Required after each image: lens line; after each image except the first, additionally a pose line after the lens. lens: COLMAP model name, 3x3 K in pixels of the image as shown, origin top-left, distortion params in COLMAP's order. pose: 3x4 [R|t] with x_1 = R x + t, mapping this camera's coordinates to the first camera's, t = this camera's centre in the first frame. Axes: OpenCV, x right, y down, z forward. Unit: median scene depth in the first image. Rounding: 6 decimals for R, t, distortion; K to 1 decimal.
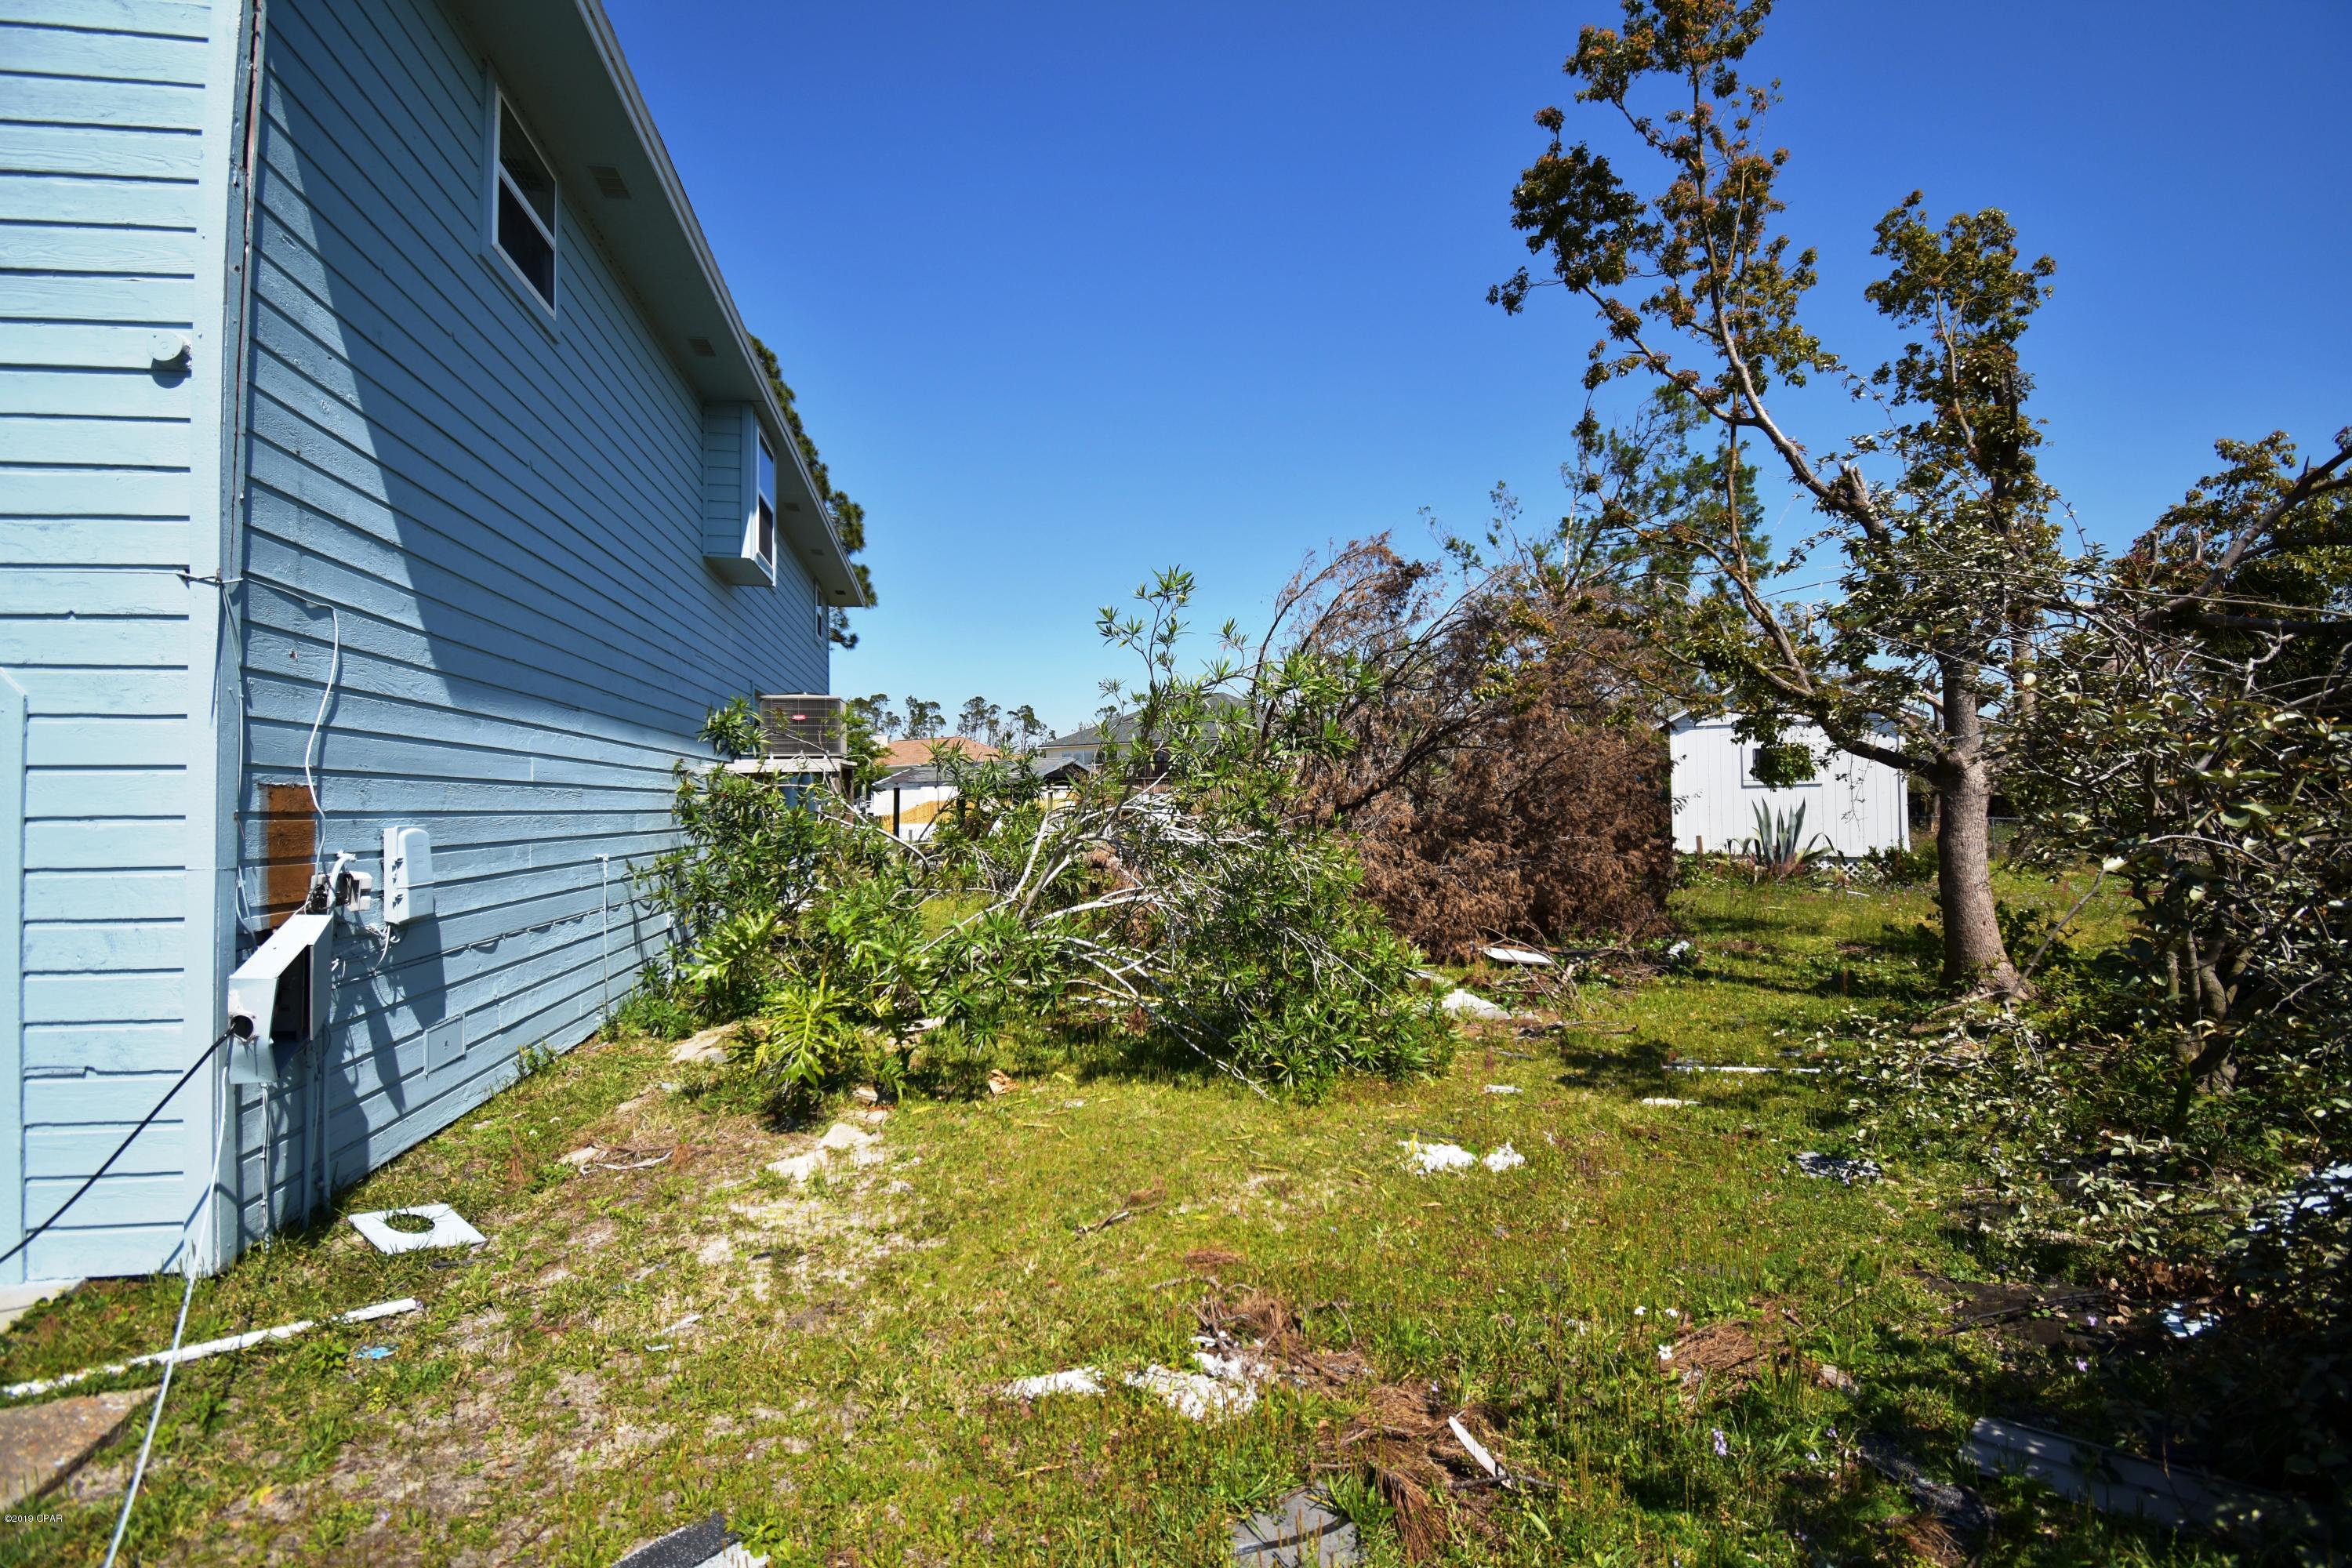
lens RADIAL K [[1055.1, 0, 1176.0], [0, 1055.1, 784.0], [0, 0, 1]] dist [0.001680, -0.014929]
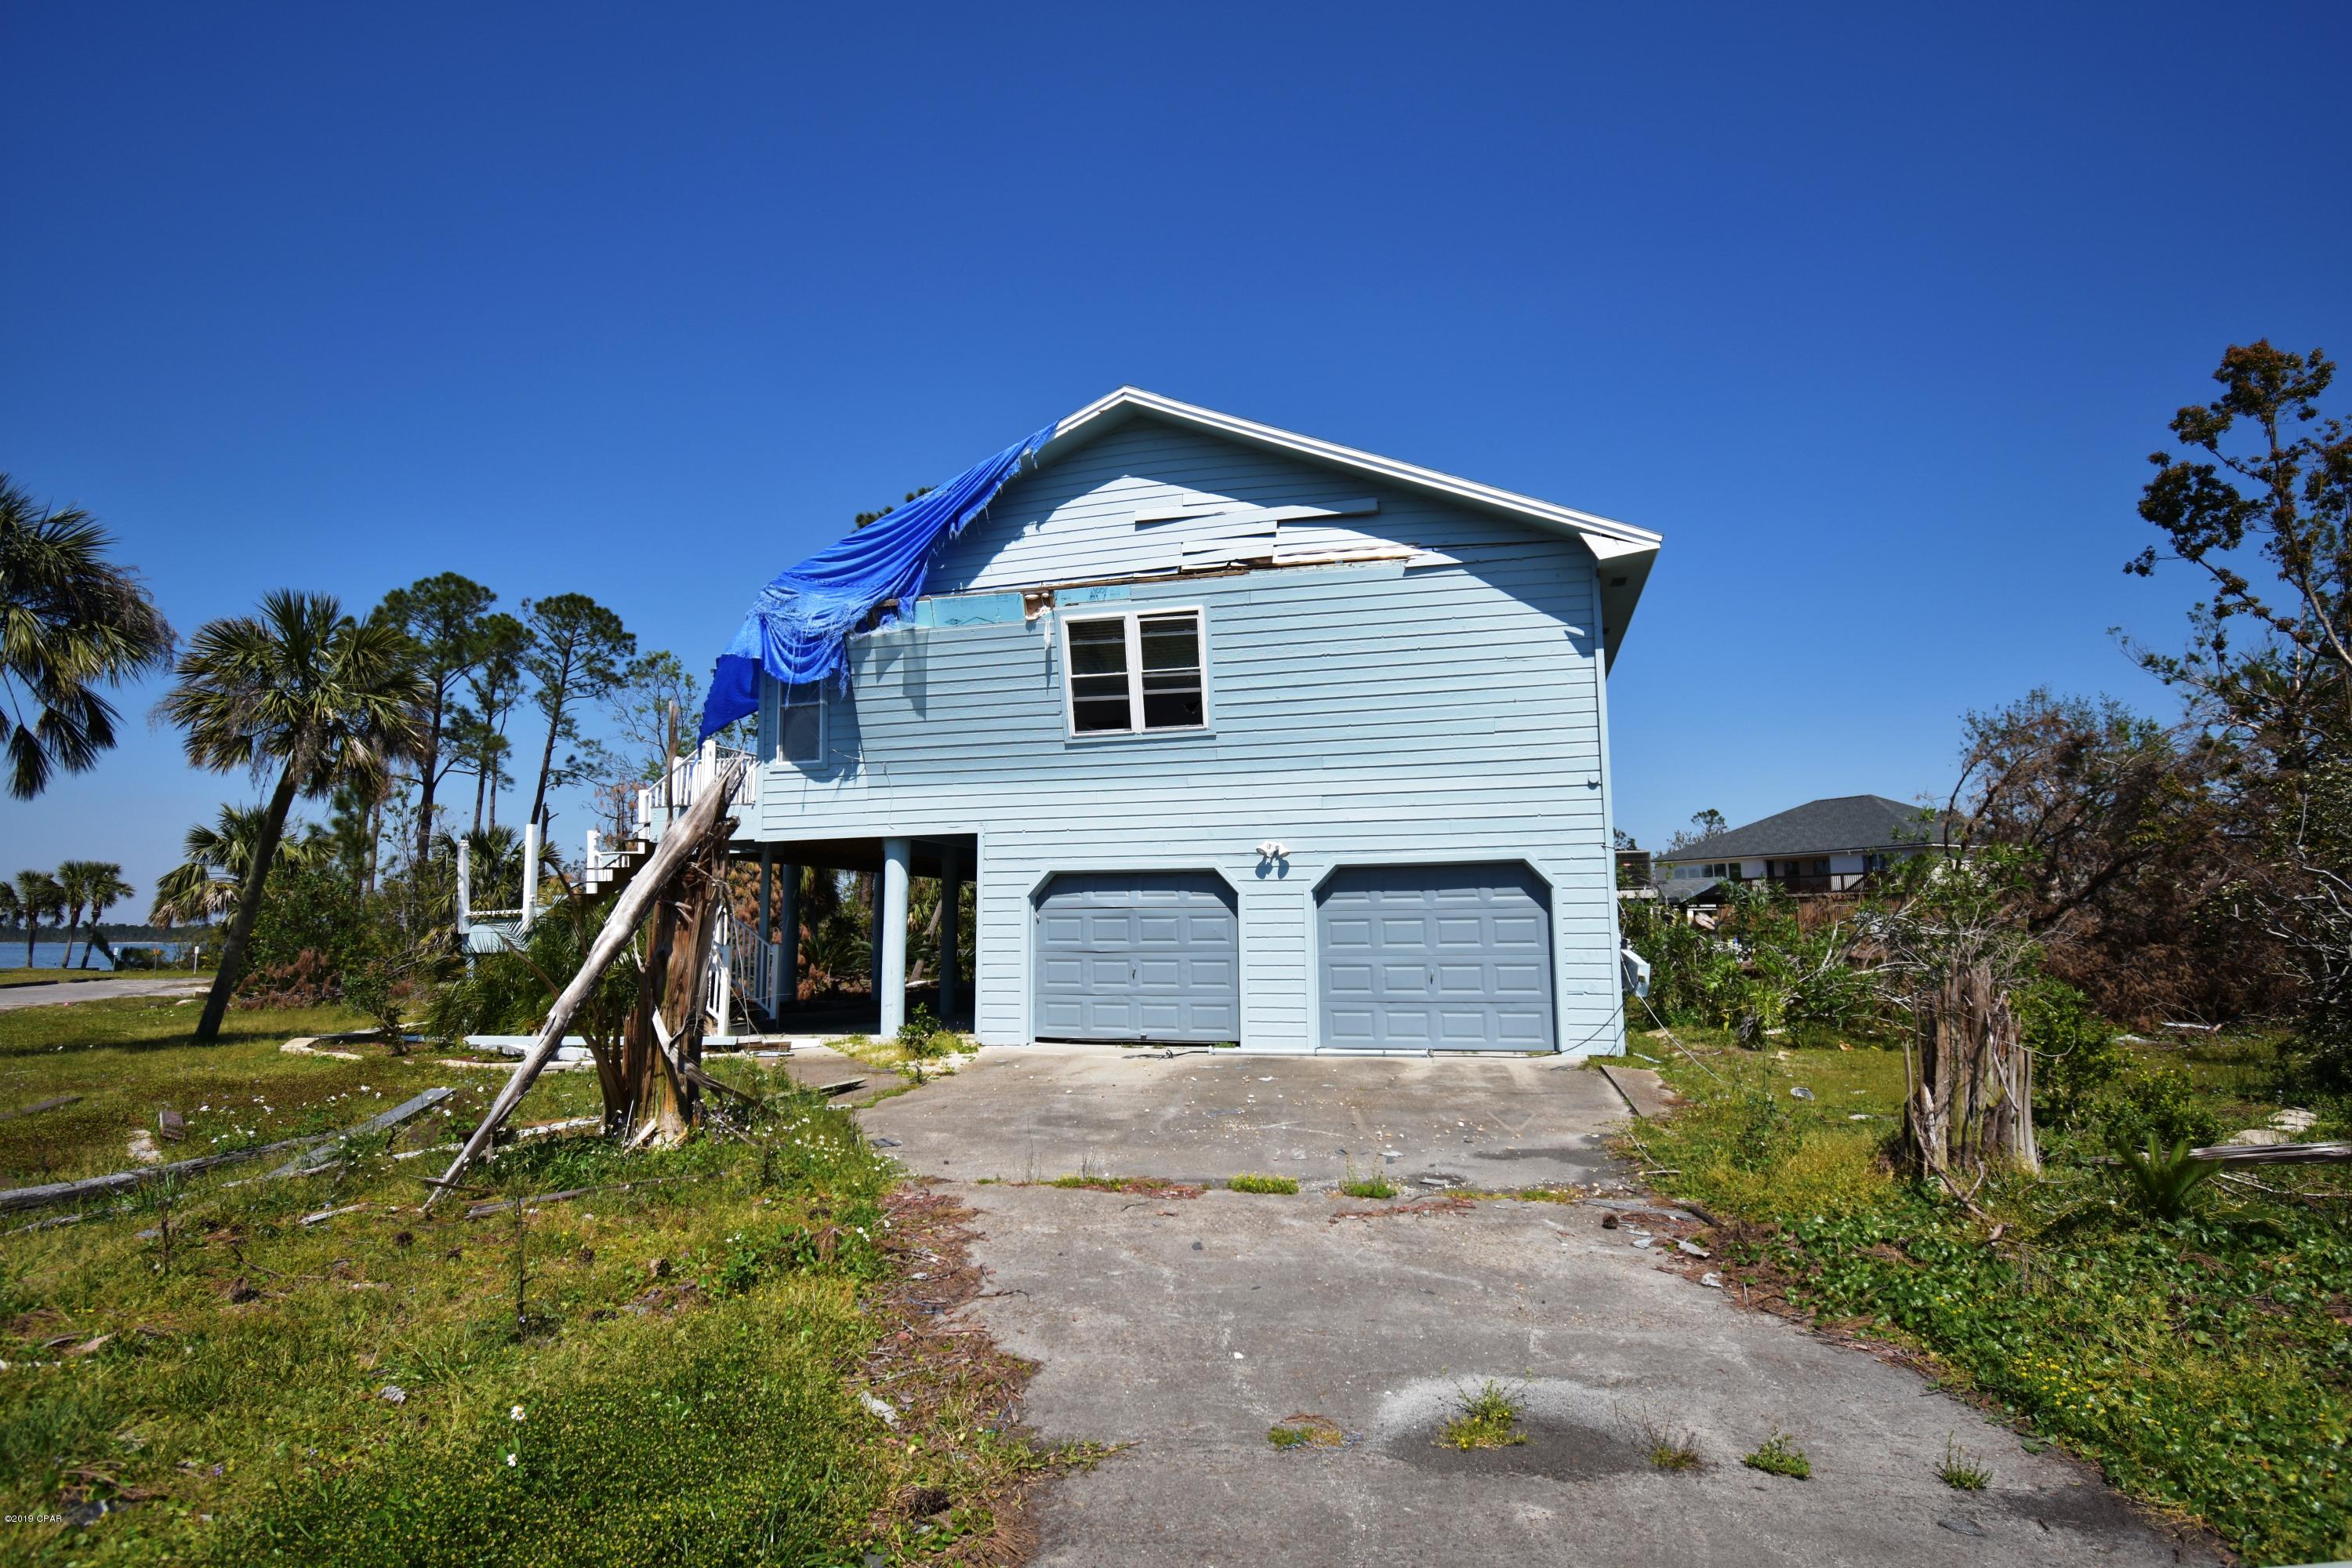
lens RADIAL K [[1330.5, 0, 1176.0], [0, 1330.5, 784.0], [0, 0, 1]] dist [0.000005, 0.000306]
pose [[0.910591, -0.054689, -0.409675, -0.162305], [0.016343, 0.995196, -0.096528, -0.006904], [0.412986, 0.081202, 0.907110, -1.200224]]
